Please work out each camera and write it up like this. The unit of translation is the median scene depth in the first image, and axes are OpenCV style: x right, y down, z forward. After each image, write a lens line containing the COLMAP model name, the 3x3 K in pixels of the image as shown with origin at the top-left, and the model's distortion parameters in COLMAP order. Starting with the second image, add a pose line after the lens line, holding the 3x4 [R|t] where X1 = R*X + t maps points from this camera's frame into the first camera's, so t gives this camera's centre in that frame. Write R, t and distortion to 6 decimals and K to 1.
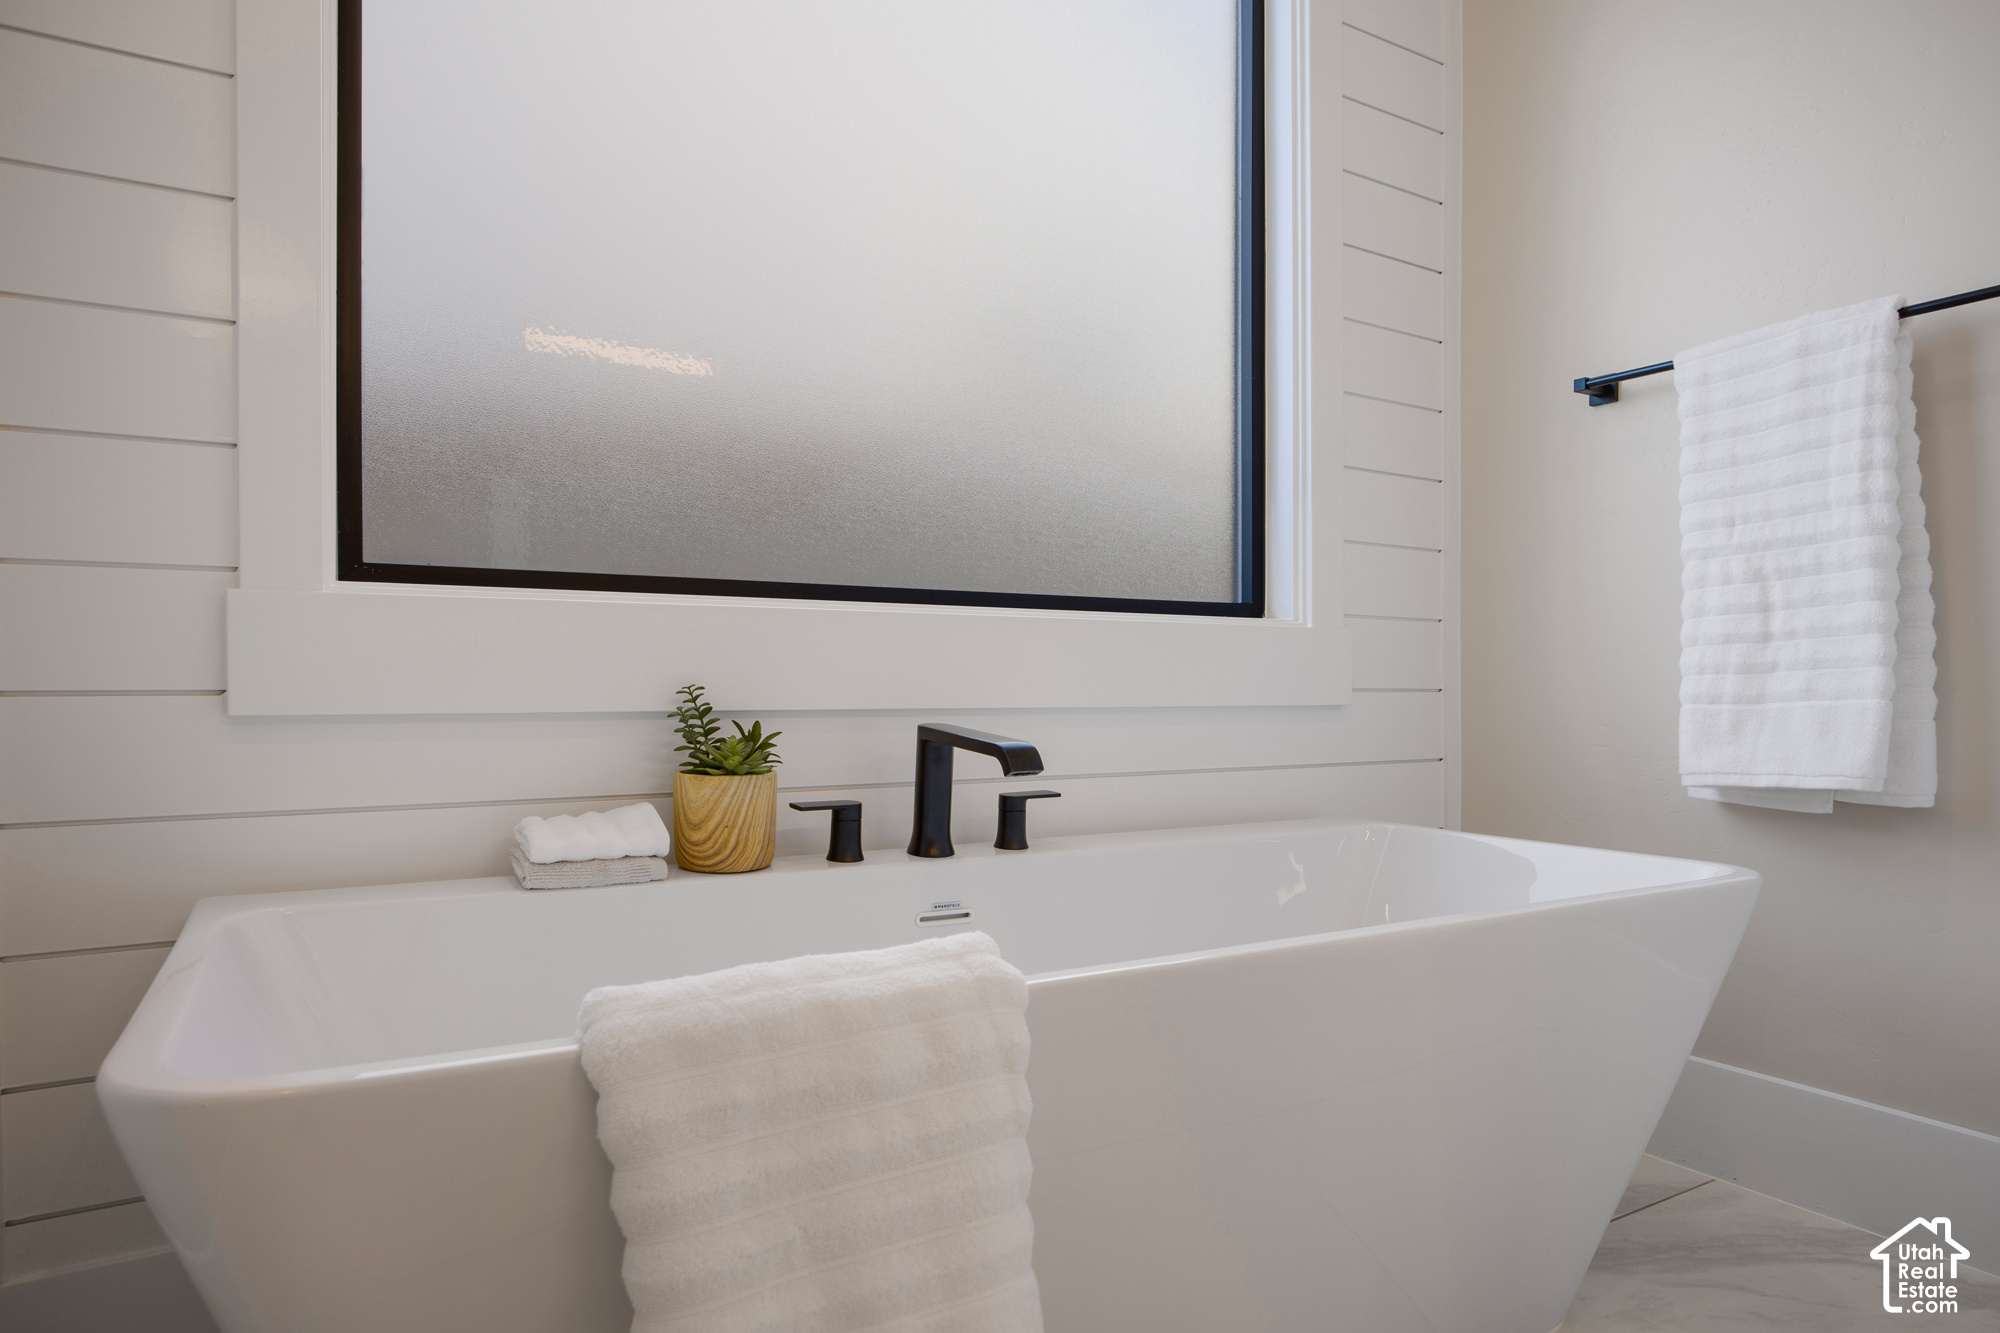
lens RADIAL K [[1191.6, 0, 1000.0], [0, 1191.6, 666.5], [0, 0, 1]] dist [-0.007724, -0.001155]
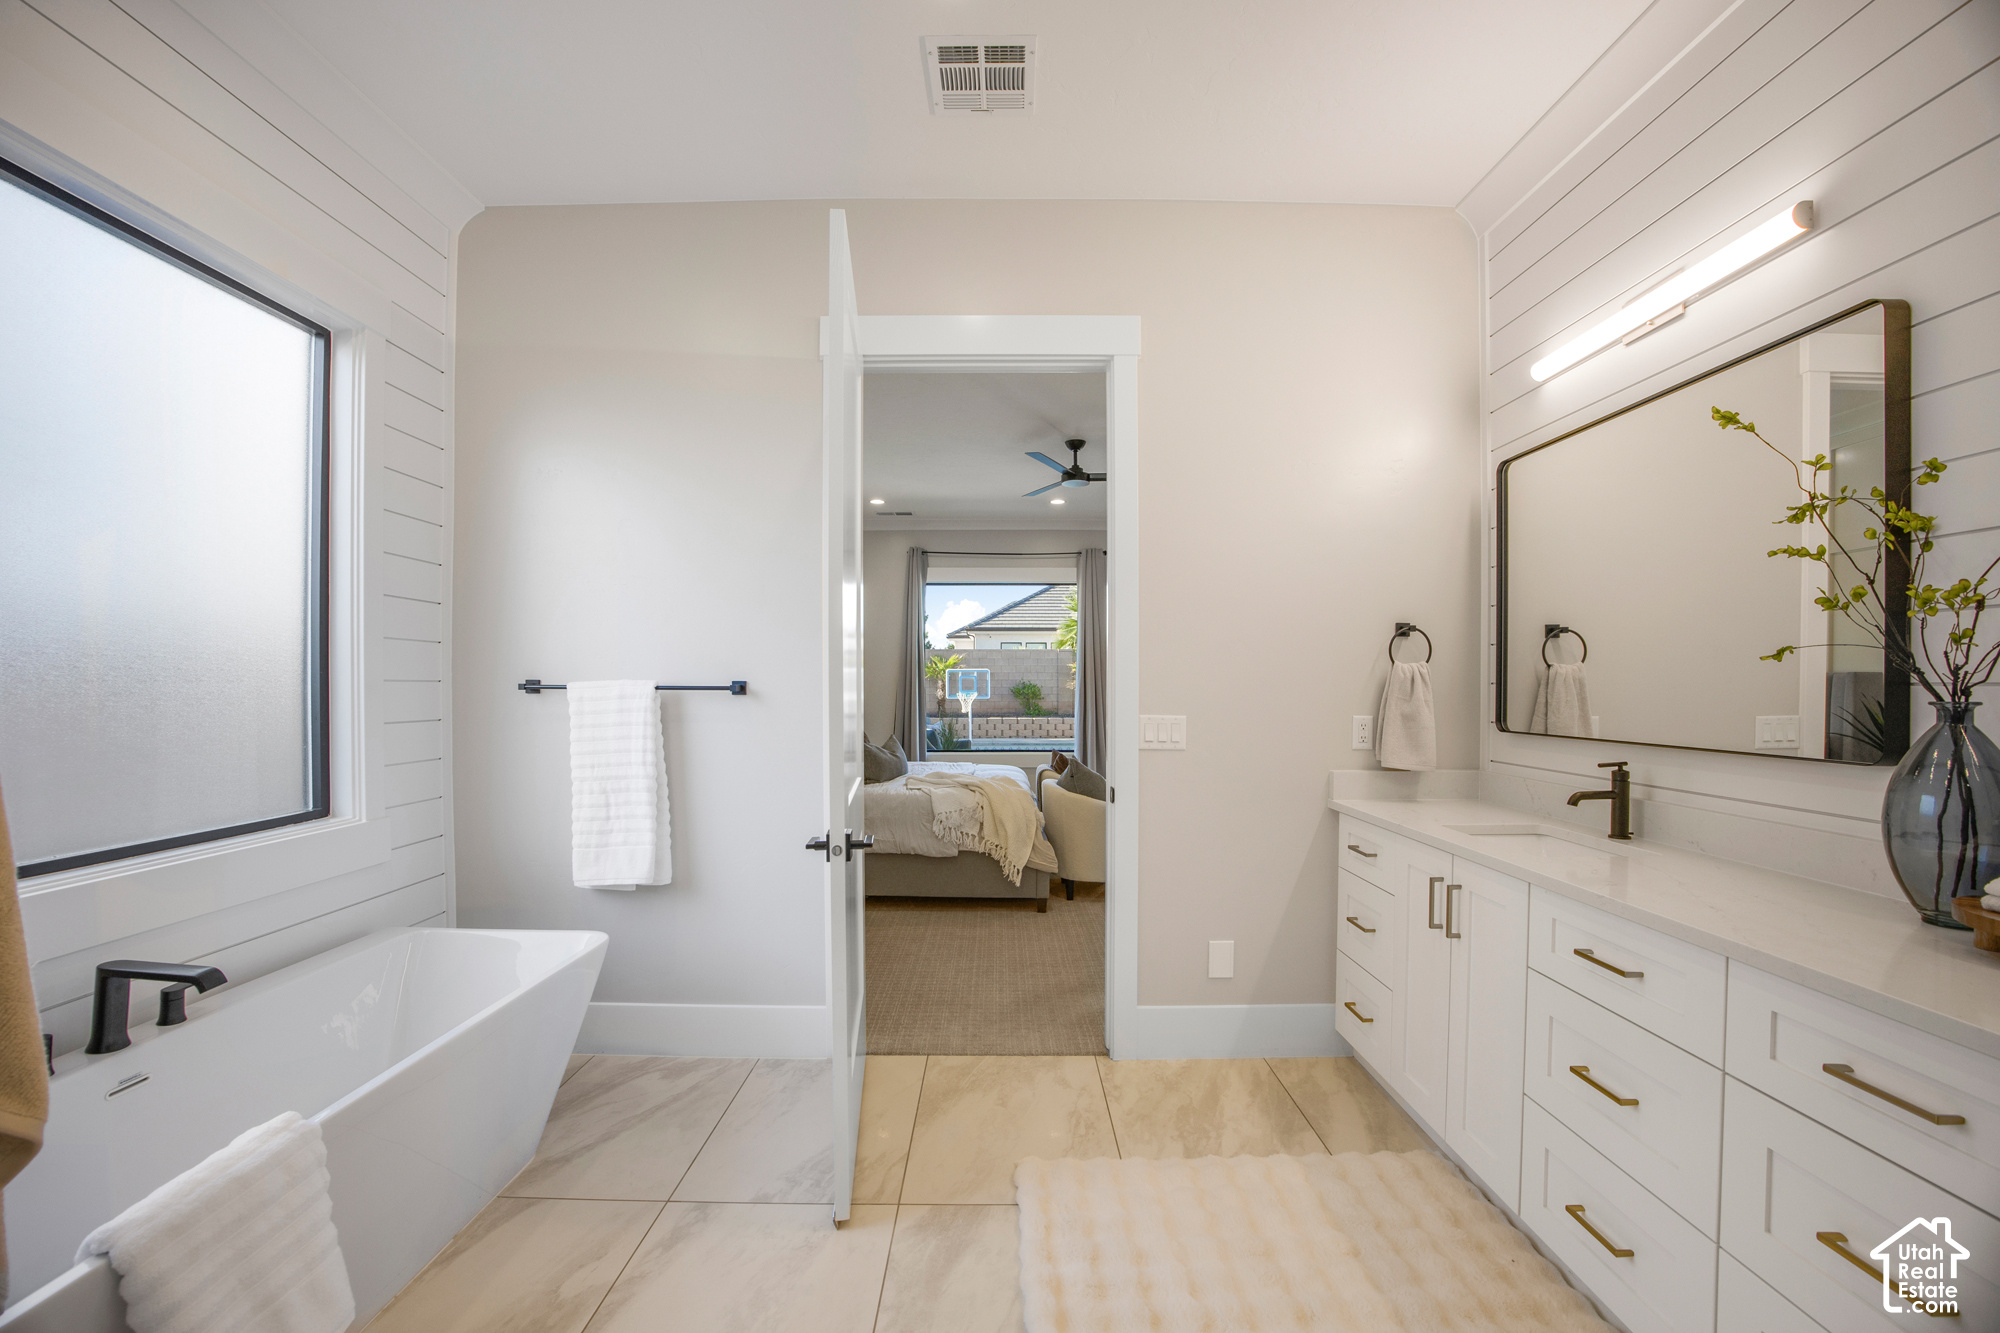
lens RADIAL K [[811.1, 0, 1000.0], [0, 811.1, 666.5], [0, 0, 1]] dist [-0.067768, 0.014255]
pose [[0.515195, 0.000134, 0.857073, -0.290835], [0.013900, 0.999867, -0.008511, -0.302134], [-0.856960, 0.016298, 0.515125, -0.456781]]
